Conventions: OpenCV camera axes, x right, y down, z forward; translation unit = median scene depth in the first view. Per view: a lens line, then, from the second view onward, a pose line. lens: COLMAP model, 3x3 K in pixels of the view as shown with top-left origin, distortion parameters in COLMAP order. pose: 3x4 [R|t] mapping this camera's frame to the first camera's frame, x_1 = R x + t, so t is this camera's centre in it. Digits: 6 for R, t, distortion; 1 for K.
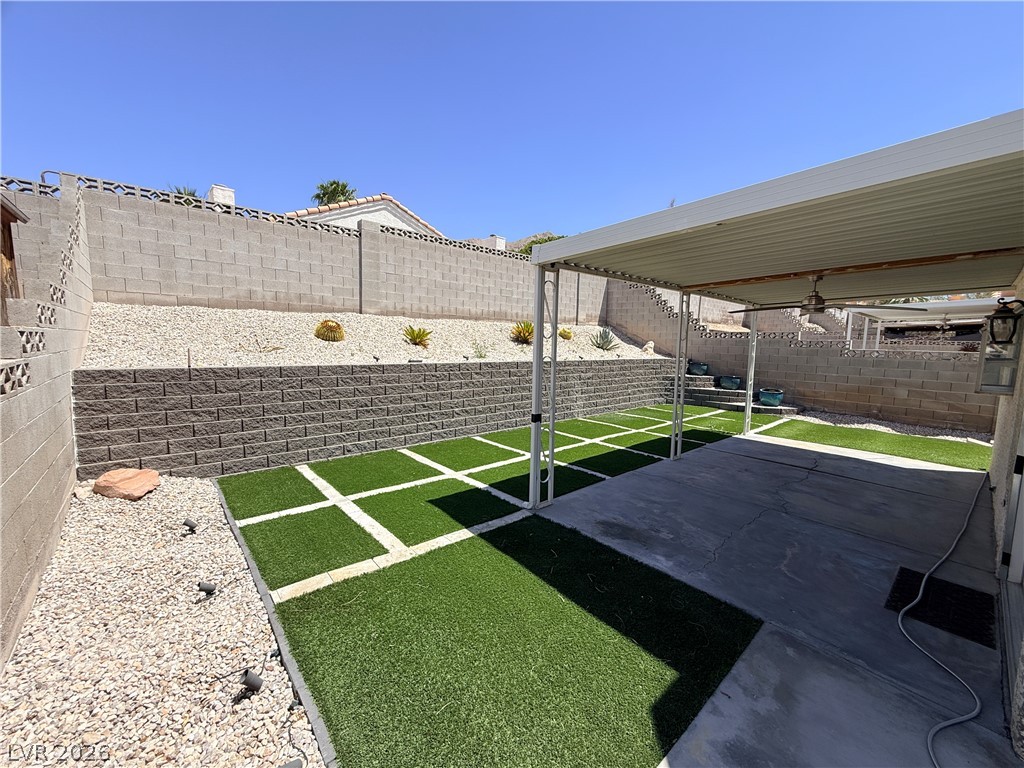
lens RADIAL K [[410.4, 0, 511.6], [0, 410.4, 386.1], [0, 0, 1]] dist [0.001361, -0.000323]
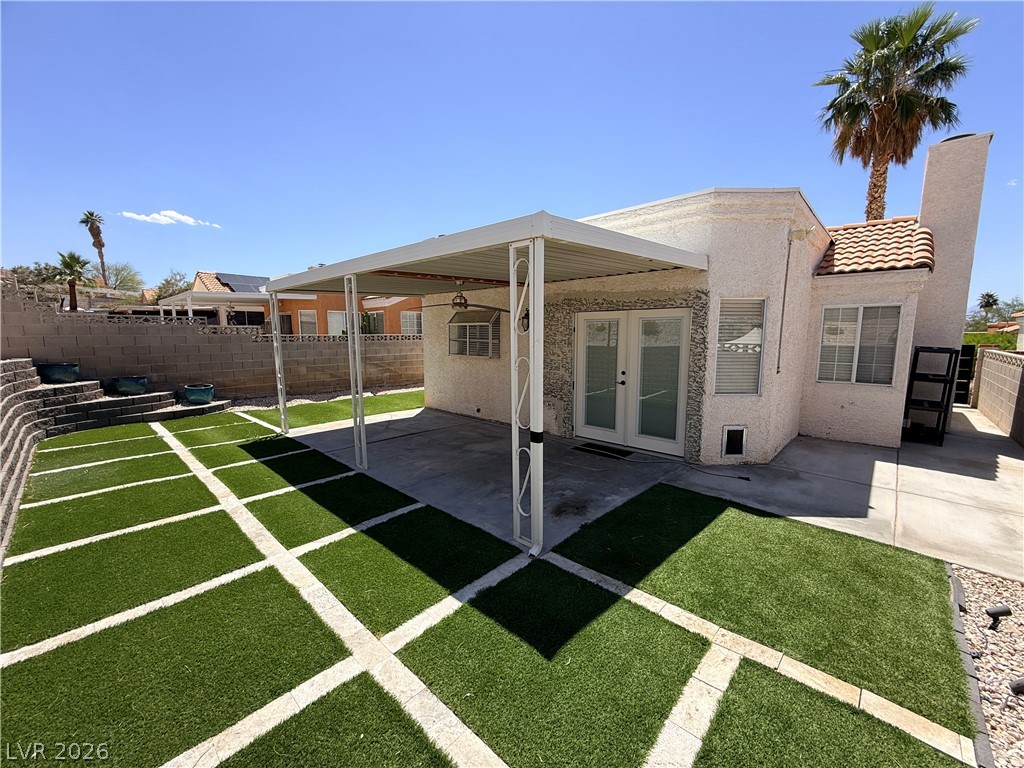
lens RADIAL K [[410.4, 0, 511.9], [0, 410.4, 387.9], [0, 0, 1]] dist [0.001361, -0.000323]
pose [[-0.094223, -0.155451, 0.983340, -0.565540], [0.107061, 0.980424, 0.165248, -0.120867], [-0.989778, 0.120848, -0.075736, 0.902273]]
